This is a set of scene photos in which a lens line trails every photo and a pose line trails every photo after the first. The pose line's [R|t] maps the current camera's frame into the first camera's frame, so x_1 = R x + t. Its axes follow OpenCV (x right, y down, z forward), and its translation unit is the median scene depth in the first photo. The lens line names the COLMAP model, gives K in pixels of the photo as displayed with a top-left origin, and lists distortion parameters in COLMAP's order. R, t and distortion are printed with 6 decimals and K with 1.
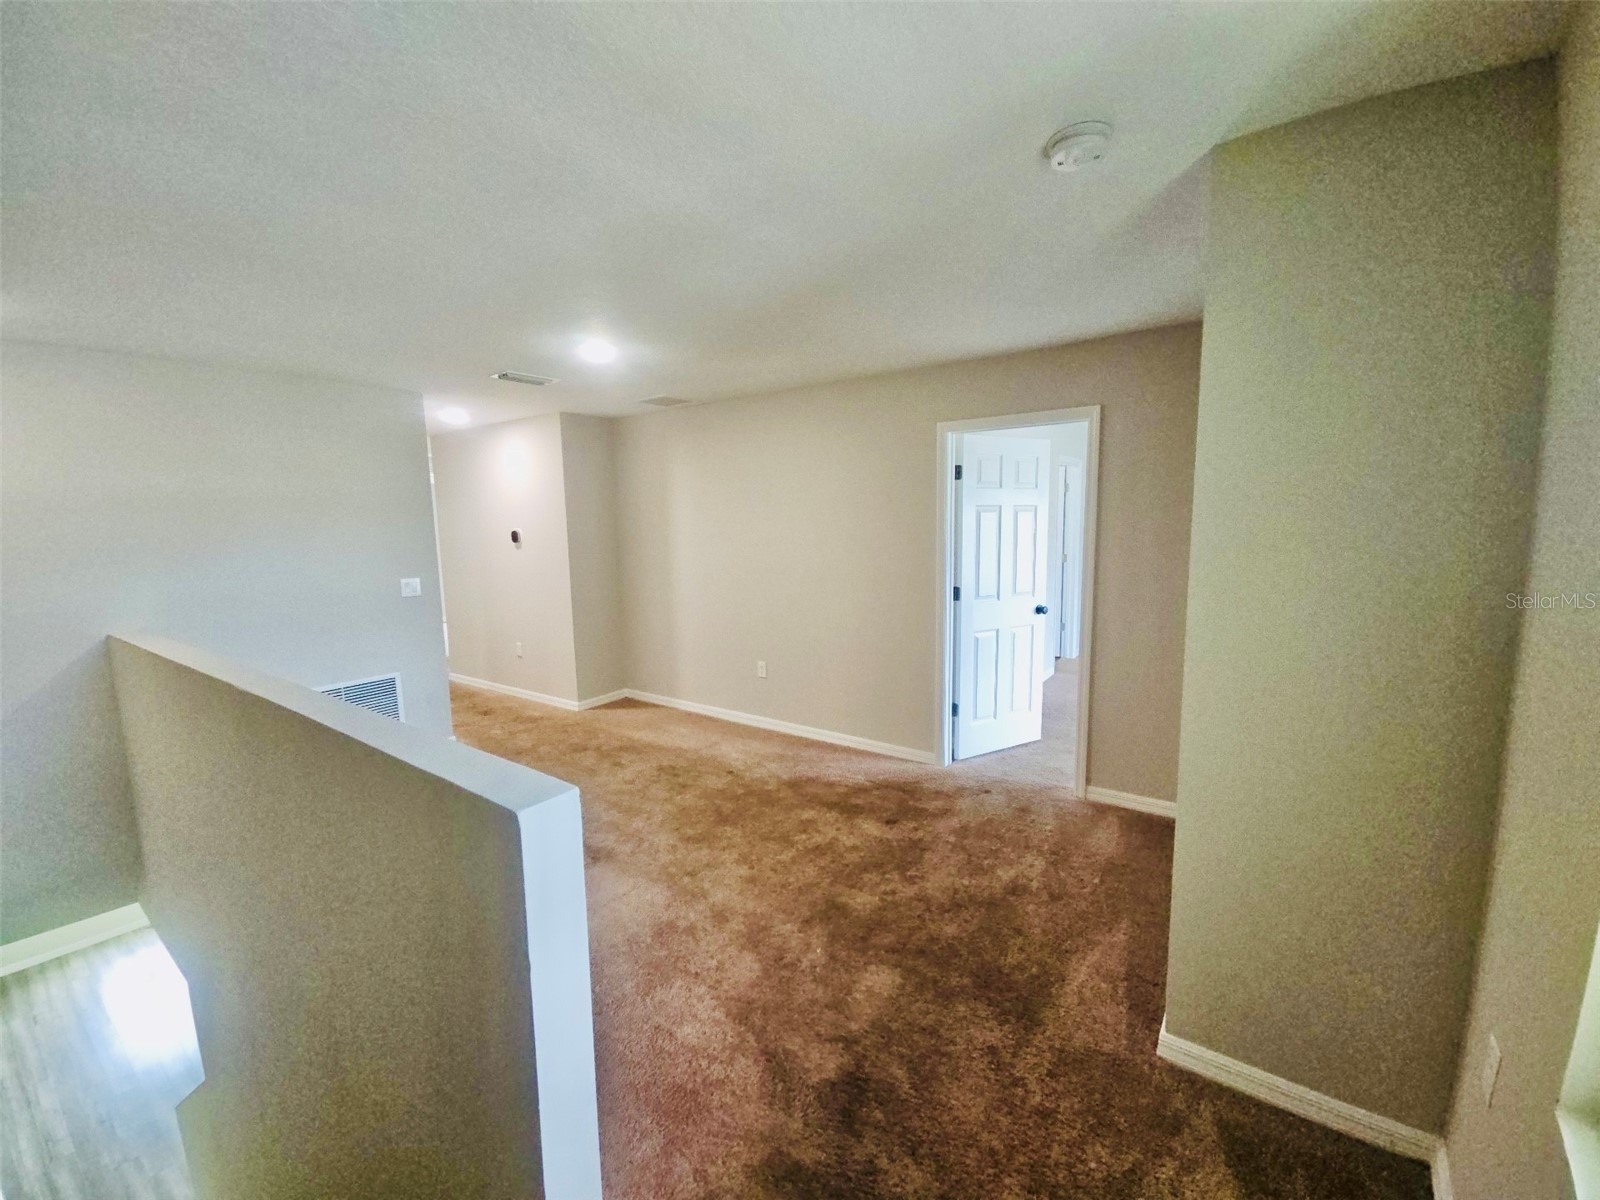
lens RADIAL K [[649.8, 0, 797.9], [0, 649.8, 597.5], [0, 0, 1]] dist [0.013471, -0.009438]
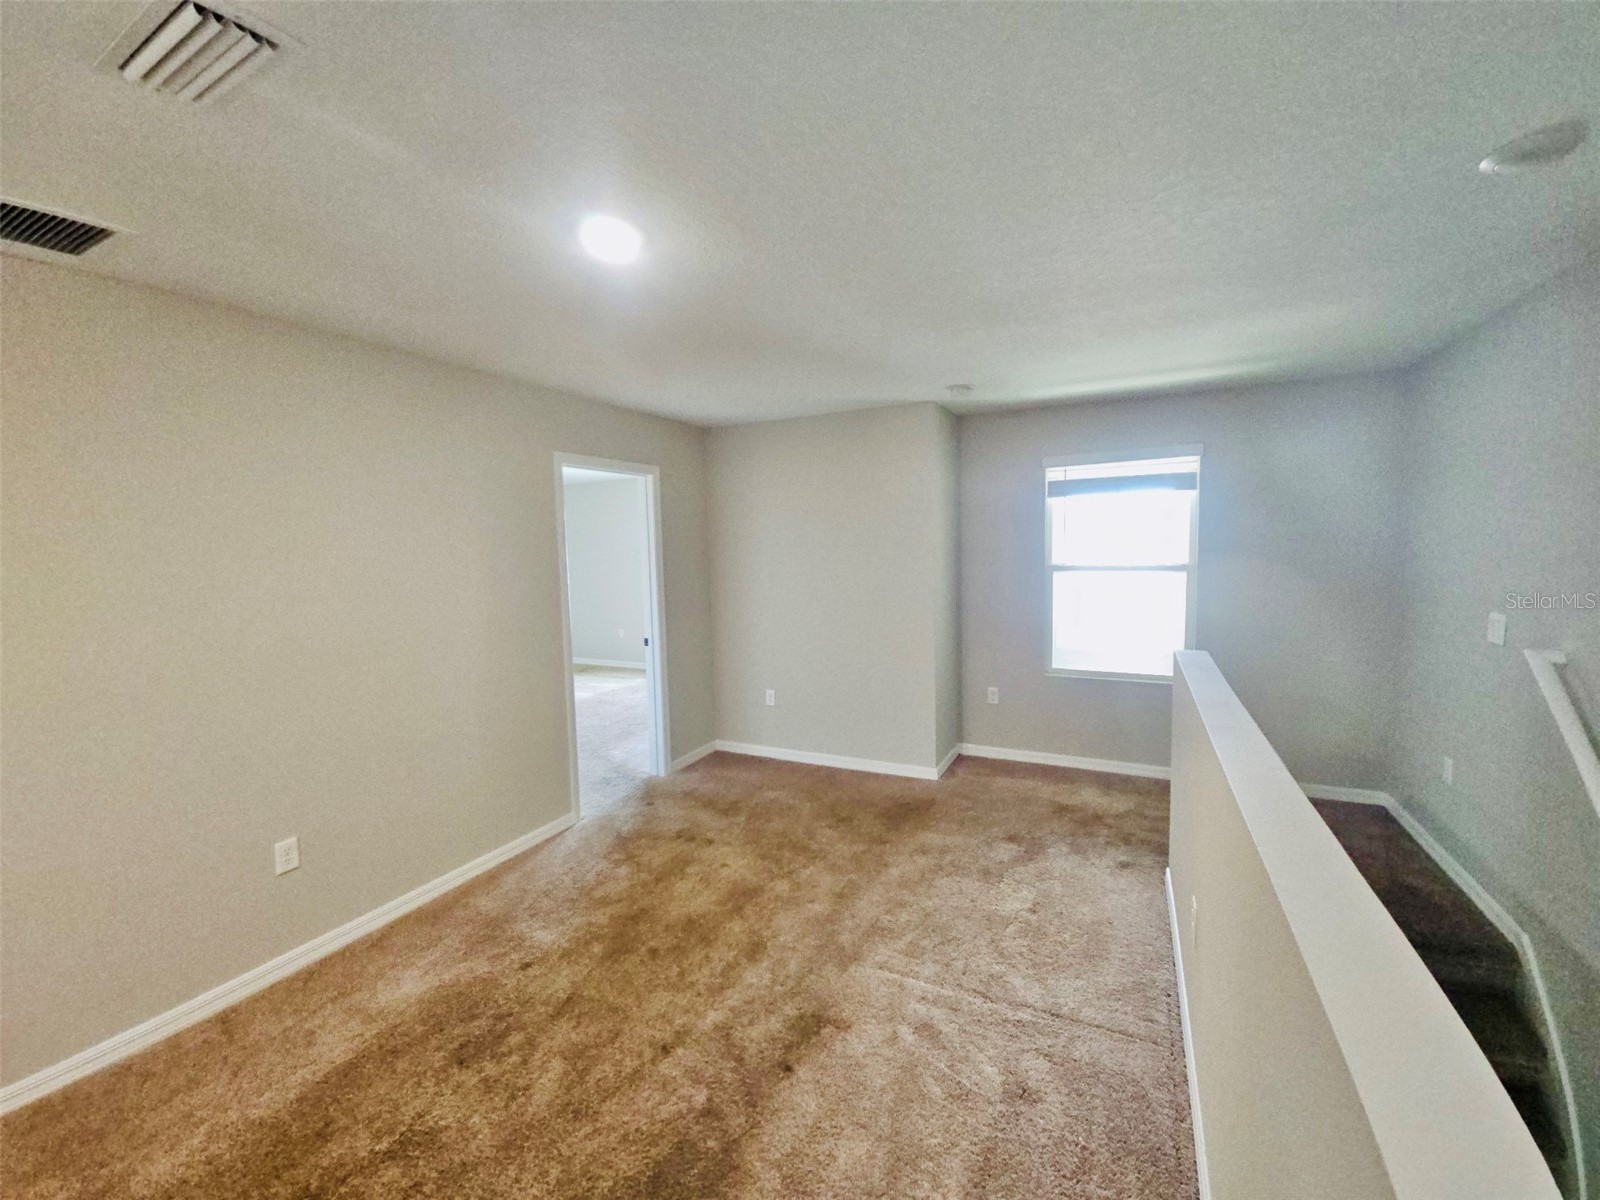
lens RADIAL K [[649.8, 0, 797.9], [0, 649.8, 597.5], [0, 0, 1]] dist [0.013471, -0.009438]
pose [[-0.170768, -0.063081, 0.983290, -0.815247], [0.121213, 0.989023, 0.084500, -0.106440], [-0.977827, 0.133618, -0.161247, 0.897122]]
